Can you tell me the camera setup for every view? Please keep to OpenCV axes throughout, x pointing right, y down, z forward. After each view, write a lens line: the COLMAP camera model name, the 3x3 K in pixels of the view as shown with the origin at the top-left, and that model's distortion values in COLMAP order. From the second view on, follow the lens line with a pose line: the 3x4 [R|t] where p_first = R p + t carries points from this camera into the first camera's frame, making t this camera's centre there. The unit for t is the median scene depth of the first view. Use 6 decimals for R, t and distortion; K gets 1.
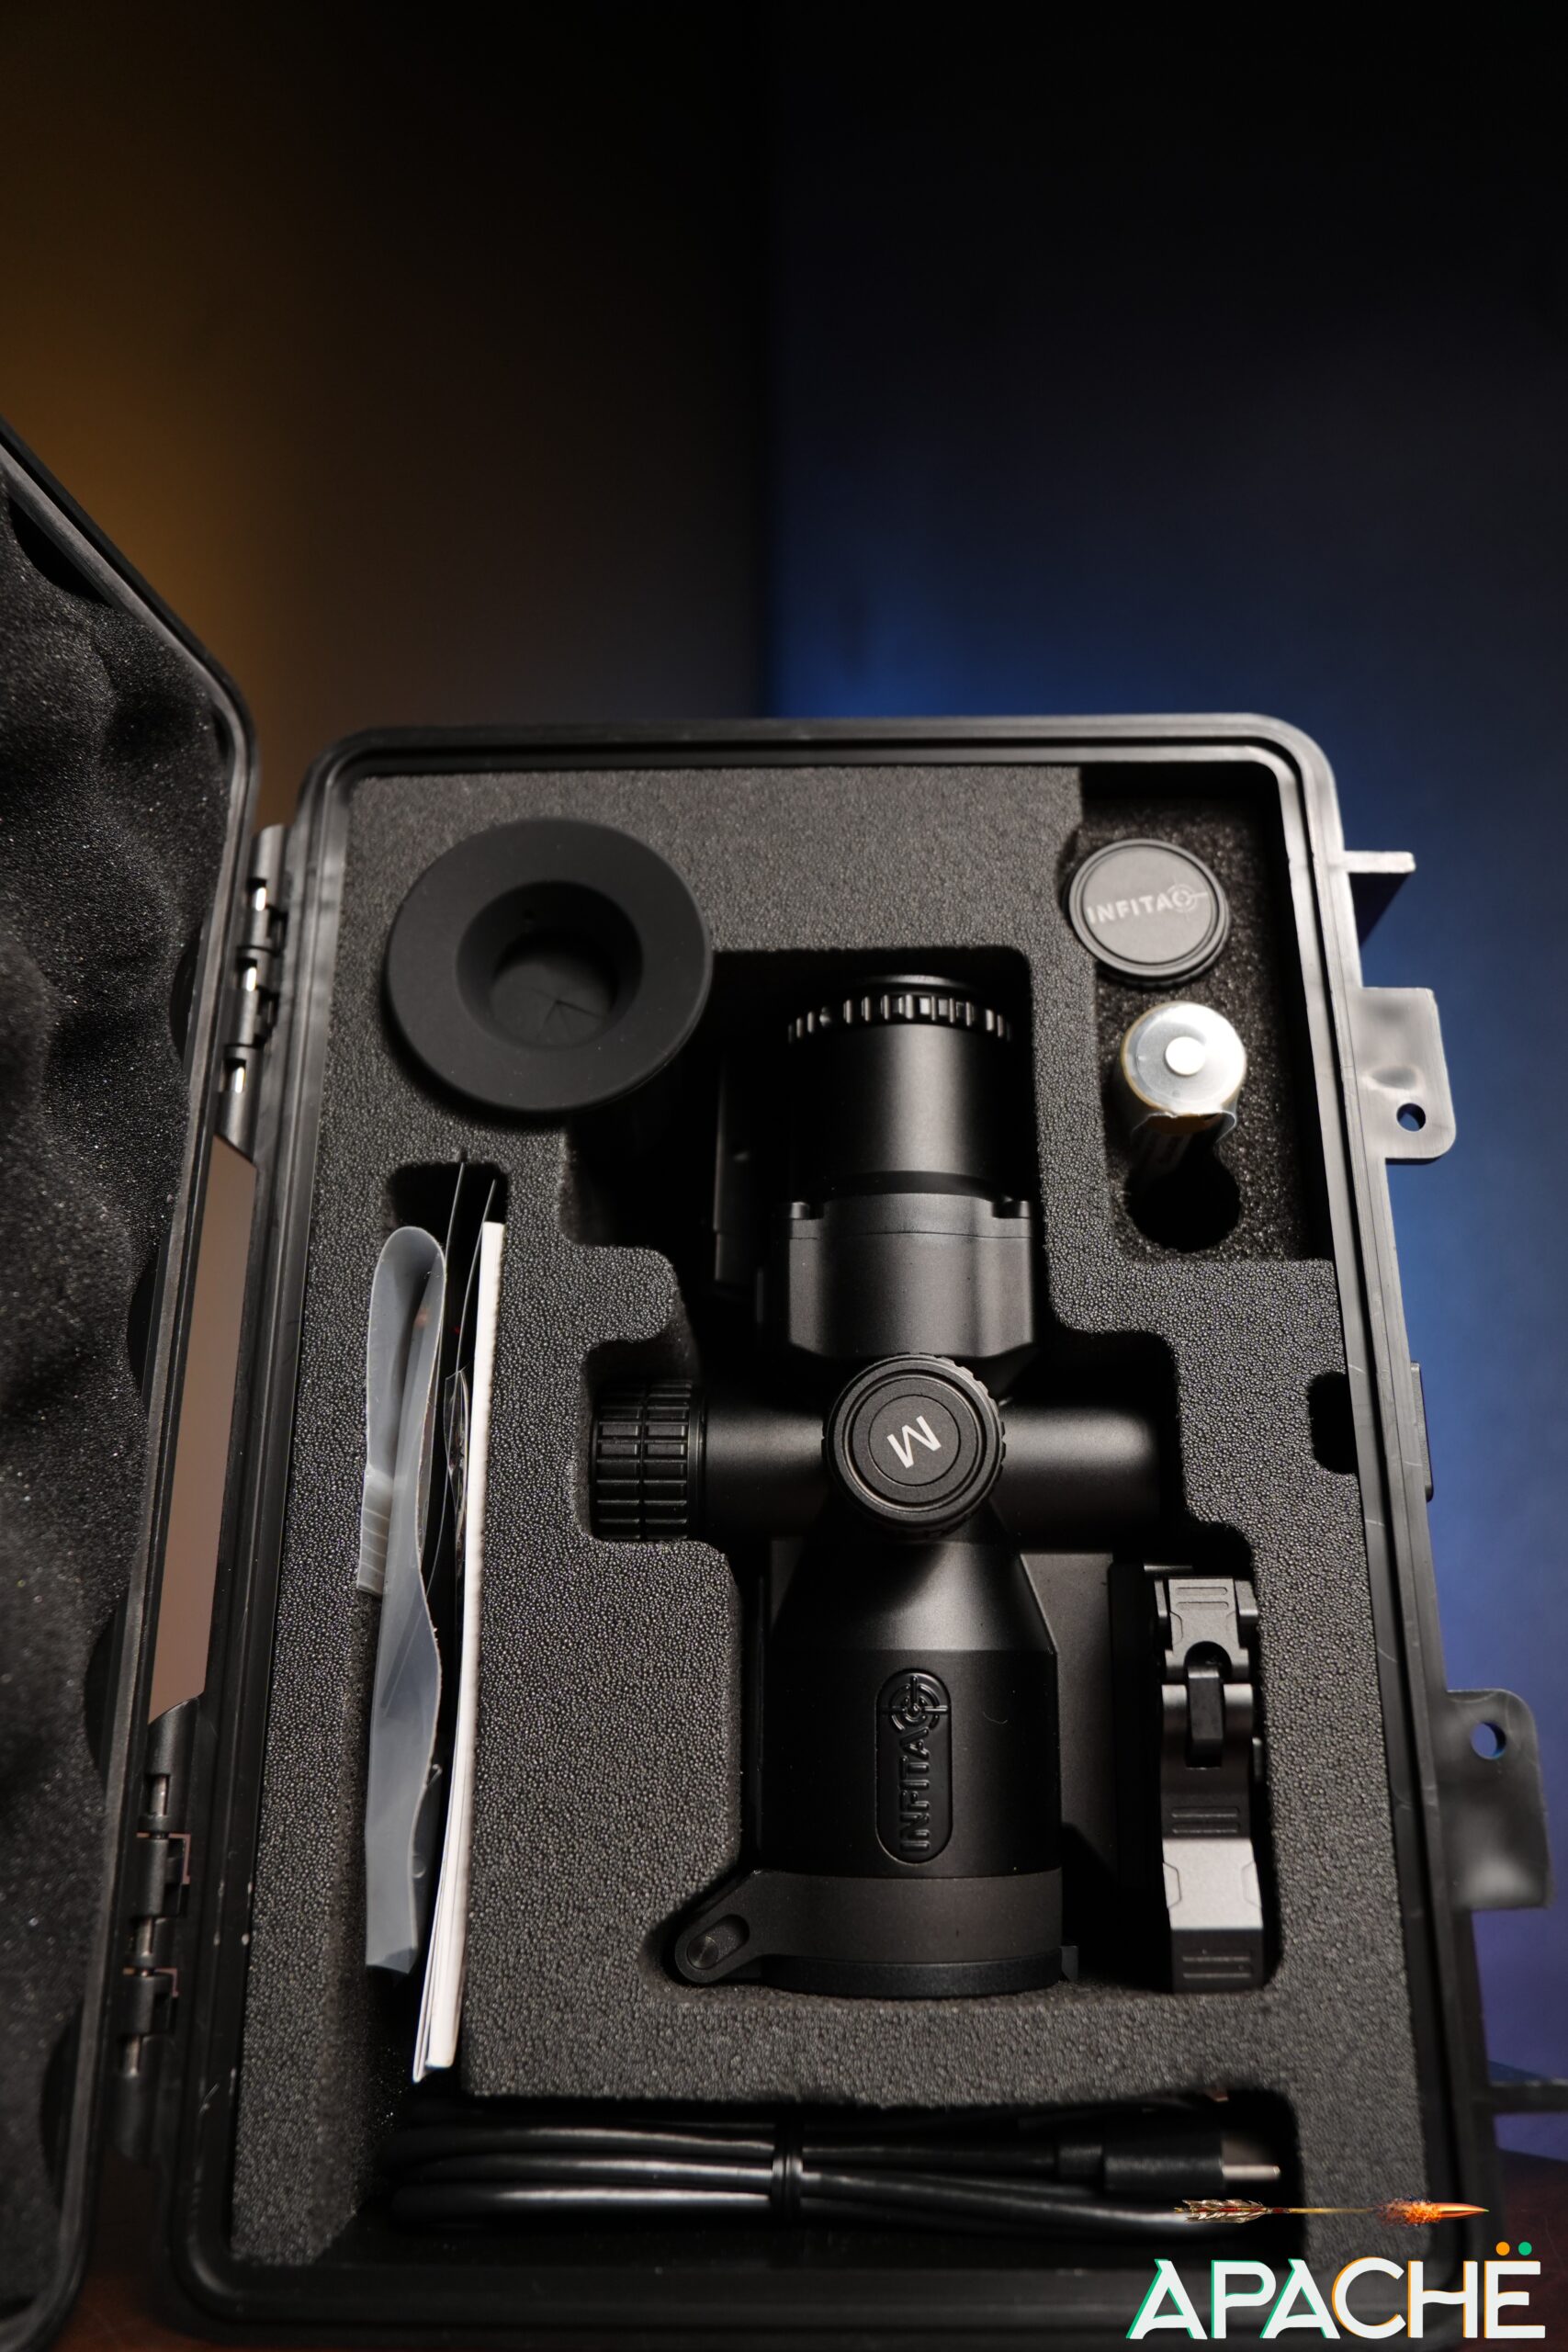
lens RADIAL K [[1820.1, 0, 784.0], [0, 1820.1, 1176.0], [0, 0, 1]] dist [-0.142814, 0.133191]
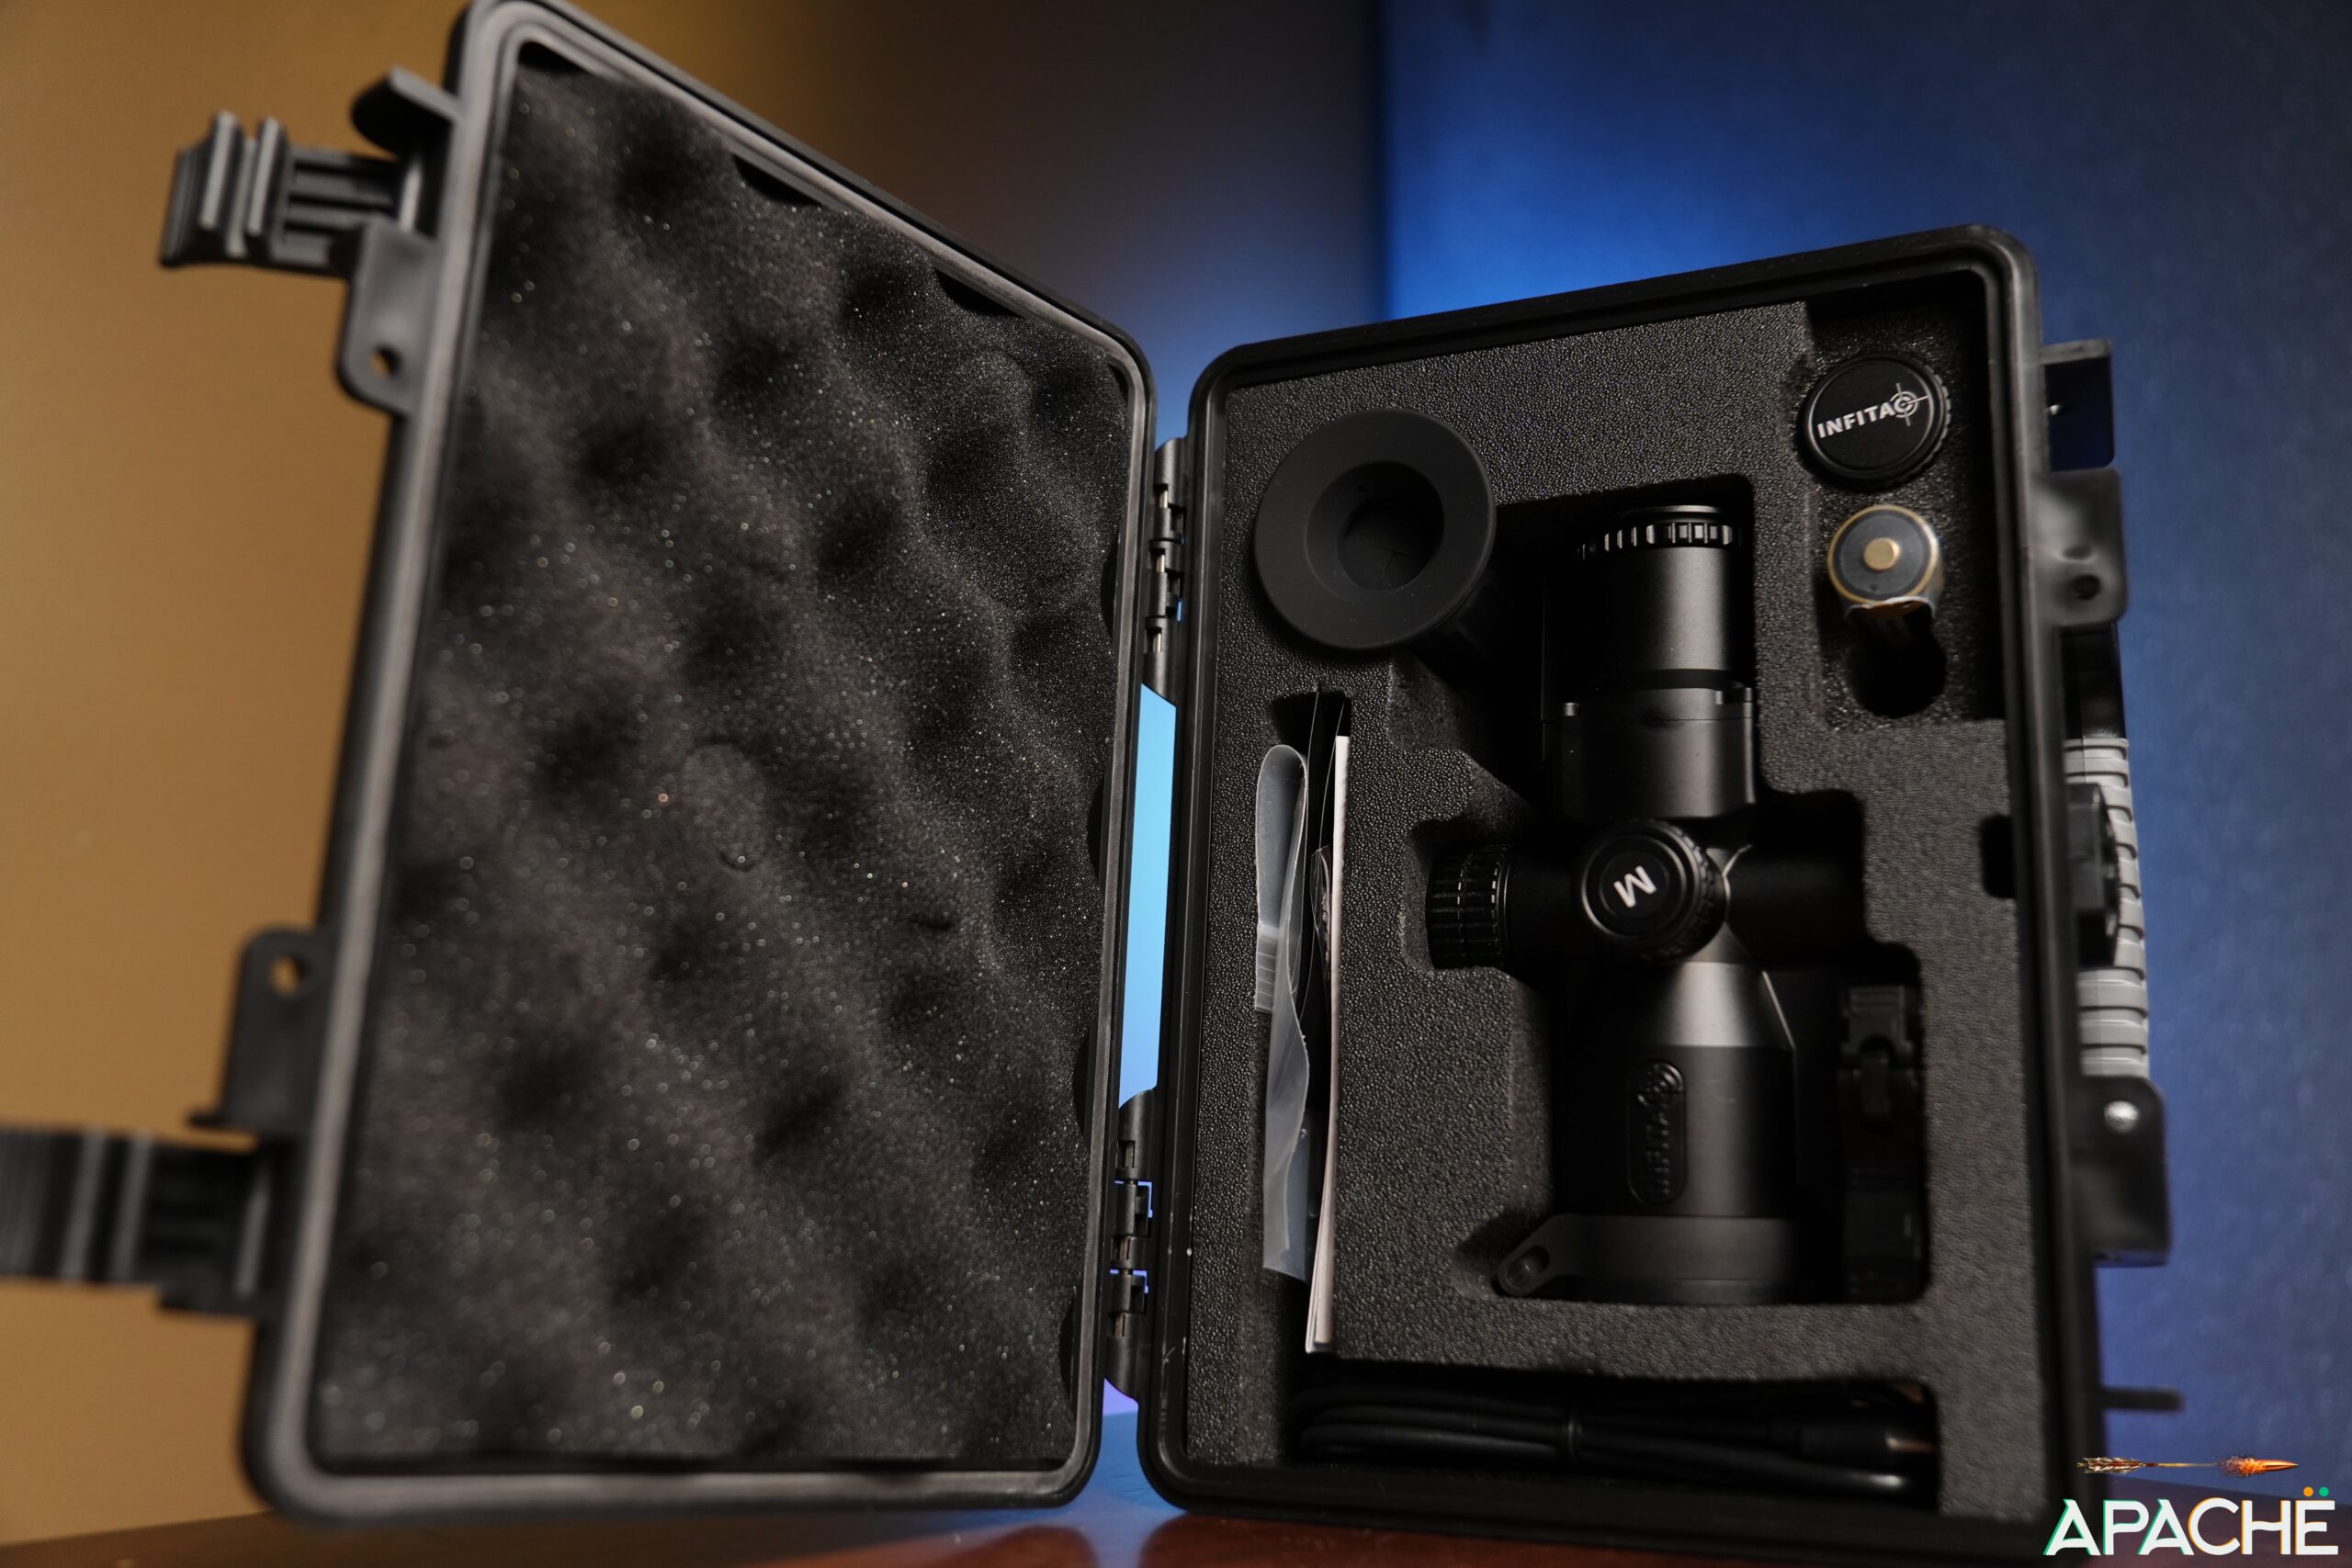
lens RADIAL K [[2165.4, 0, 1176.0], [0, 2165.4, 784.0], [0, 0, 1]] dist [-0.000796, -0.000117]
pose [[0.911640, -0.064308, -0.405927, 0.379130], [0.103578, 0.991752, 0.075502, -0.073649], [0.397723, -0.110875, 0.910781, -0.509897]]
